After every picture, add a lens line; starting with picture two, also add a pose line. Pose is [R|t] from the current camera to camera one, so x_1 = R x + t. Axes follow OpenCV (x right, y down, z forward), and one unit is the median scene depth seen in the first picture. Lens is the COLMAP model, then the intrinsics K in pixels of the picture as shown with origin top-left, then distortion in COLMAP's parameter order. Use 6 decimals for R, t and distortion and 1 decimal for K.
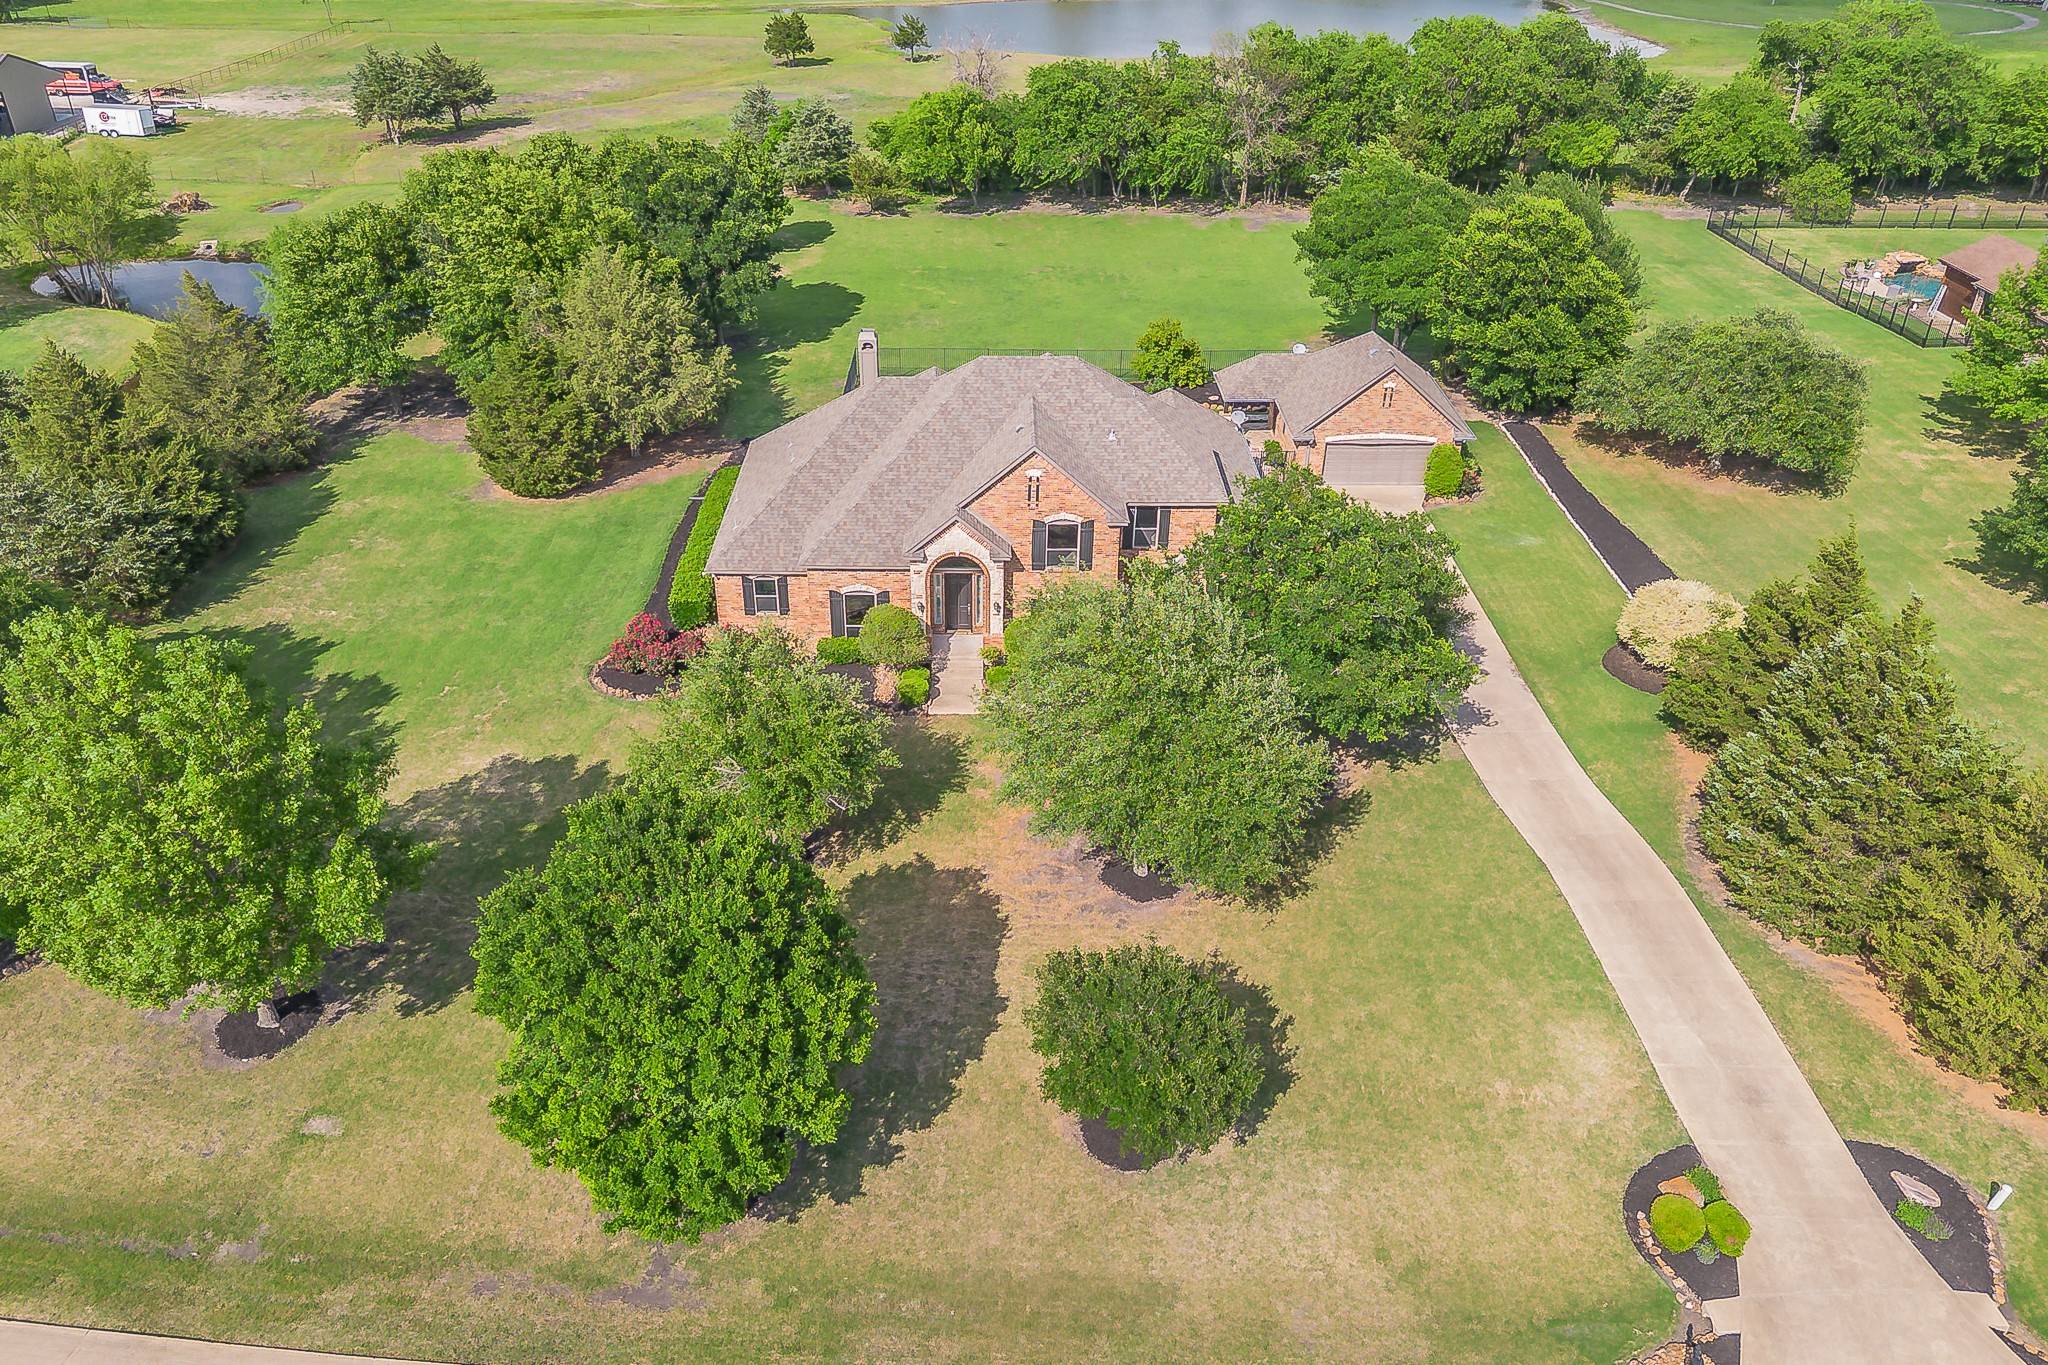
lens RADIAL K [[1464.9, 0, 1029.6], [0, 1464.9, 672.6], [0, 0, 1]] dist [0.030607, -0.017846]
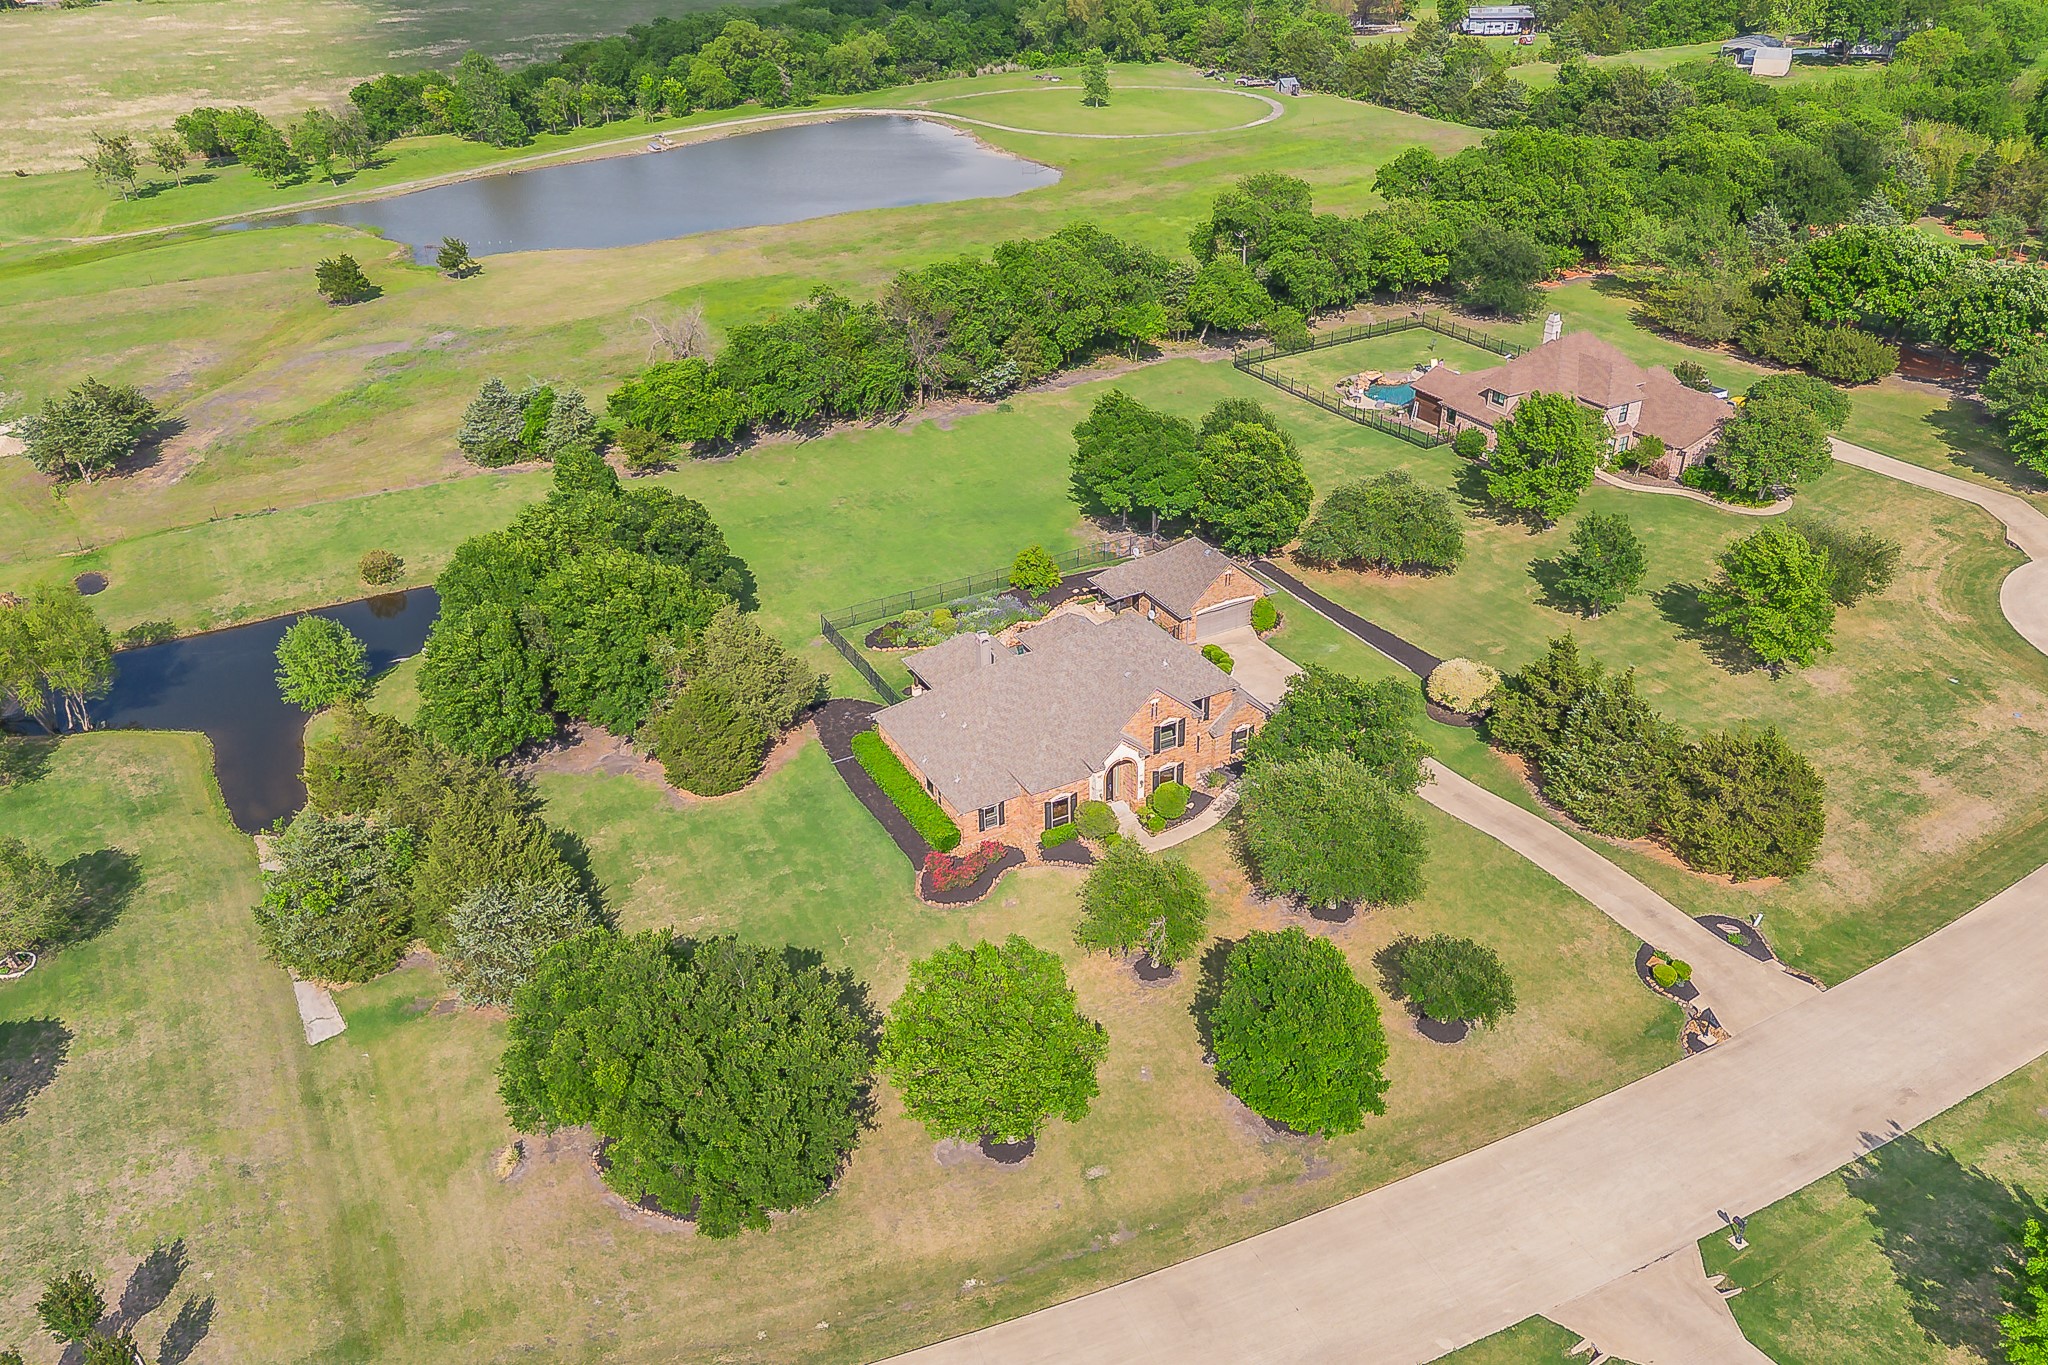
lens RADIAL K [[1464.9, 0, 1022.6], [0, 1464.9, 691.8], [0, 0, 1]] dist [0.030607, -0.017846]
pose [[0.890045, -0.258624, 0.375411, -0.715457], [0.262169, 0.964081, 0.042601, -0.243856], [-0.372945, 0.060505, 0.925879, -0.456709]]
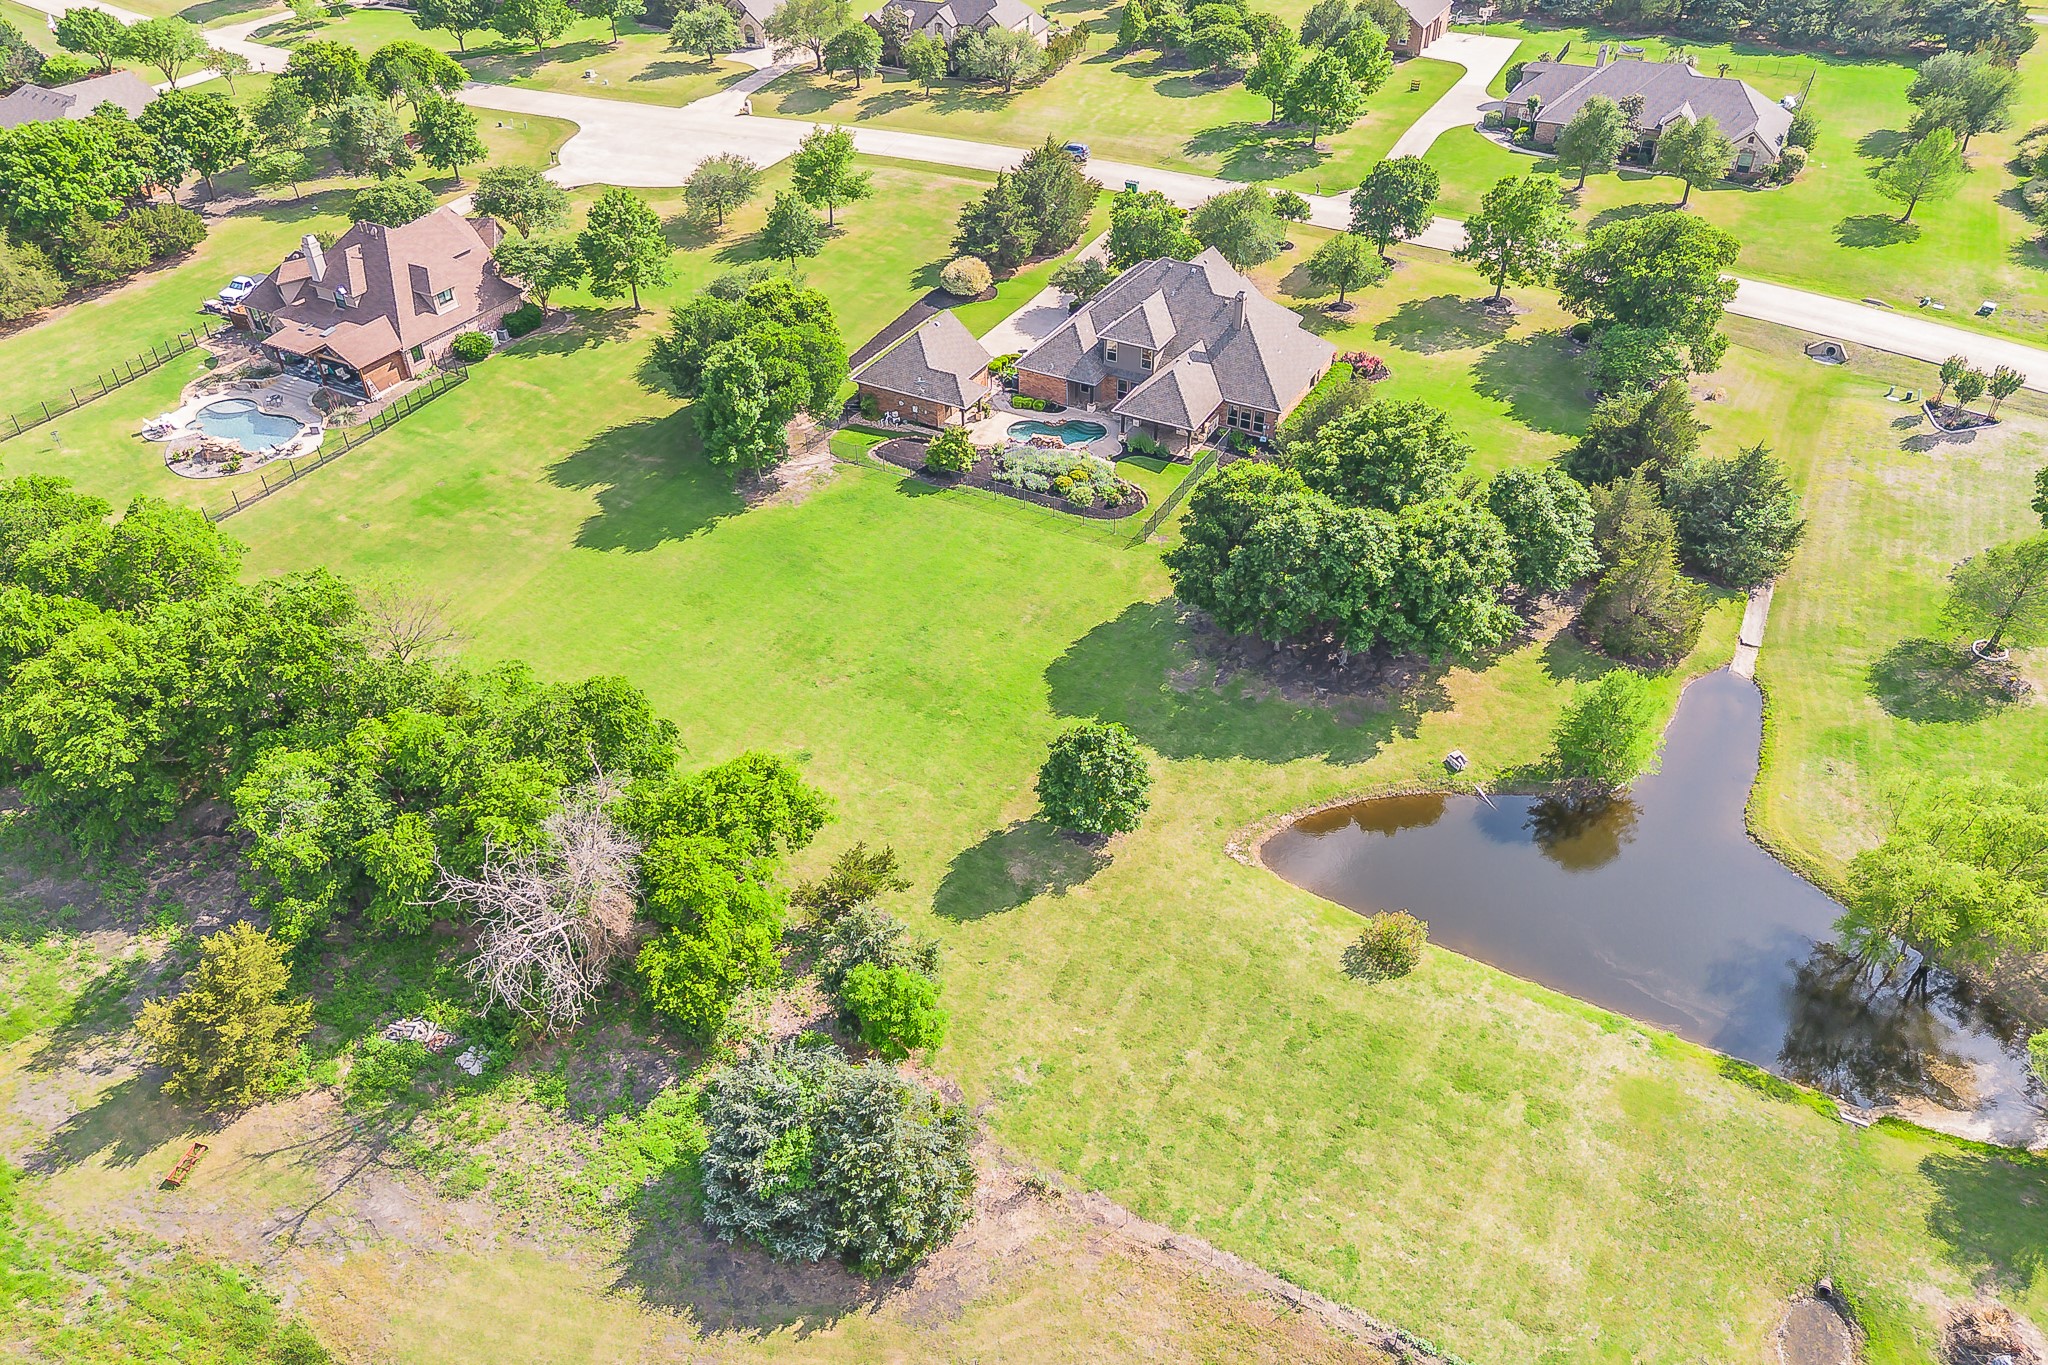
lens RADIAL K [[1464.9, 0, 1022.4], [0, 1464.9, 679.4], [0, 0, 1]] dist [0.030607, -0.017846]
pose [[-0.852507, -0.313119, 0.418556, -0.894807], [0.294081, 0.374684, 0.879277, -1.912720], [-0.432145, 0.872679, -0.227339, 2.097031]]
